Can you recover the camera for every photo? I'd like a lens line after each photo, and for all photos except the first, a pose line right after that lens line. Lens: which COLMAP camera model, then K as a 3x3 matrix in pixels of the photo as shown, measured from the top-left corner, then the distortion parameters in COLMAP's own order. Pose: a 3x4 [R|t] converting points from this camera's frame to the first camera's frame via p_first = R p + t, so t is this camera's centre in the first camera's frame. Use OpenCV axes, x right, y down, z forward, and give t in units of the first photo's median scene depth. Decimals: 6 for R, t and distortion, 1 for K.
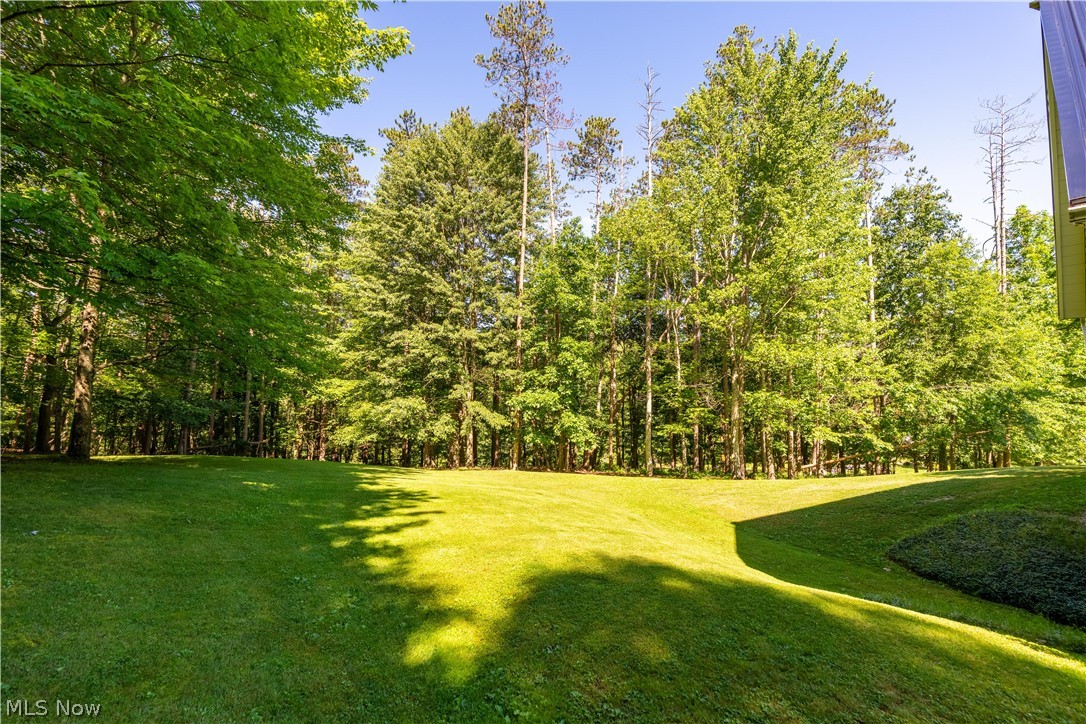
lens RADIAL K [[486.3, 0, 544.9], [0, 486.3, 364.2], [0, 0, 1]] dist [0.001302, -0.000055]
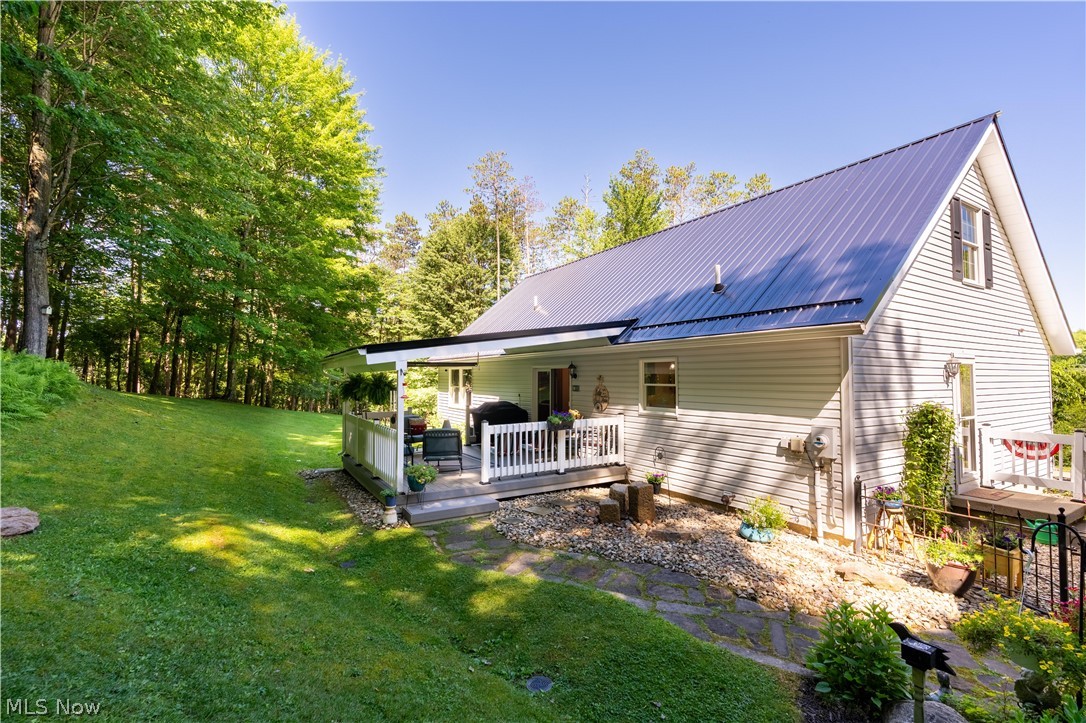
lens RADIAL K [[486.3, 0, 542.6], [0, 486.3, 361.4], [0, 0, 1]] dist [0.001302, -0.000055]
pose [[0.978251, 0.028852, -0.205406, 0.454396], [-0.026862, 0.999561, 0.012472, -0.053556], [0.205676, -0.006683, 0.978597, -0.566513]]
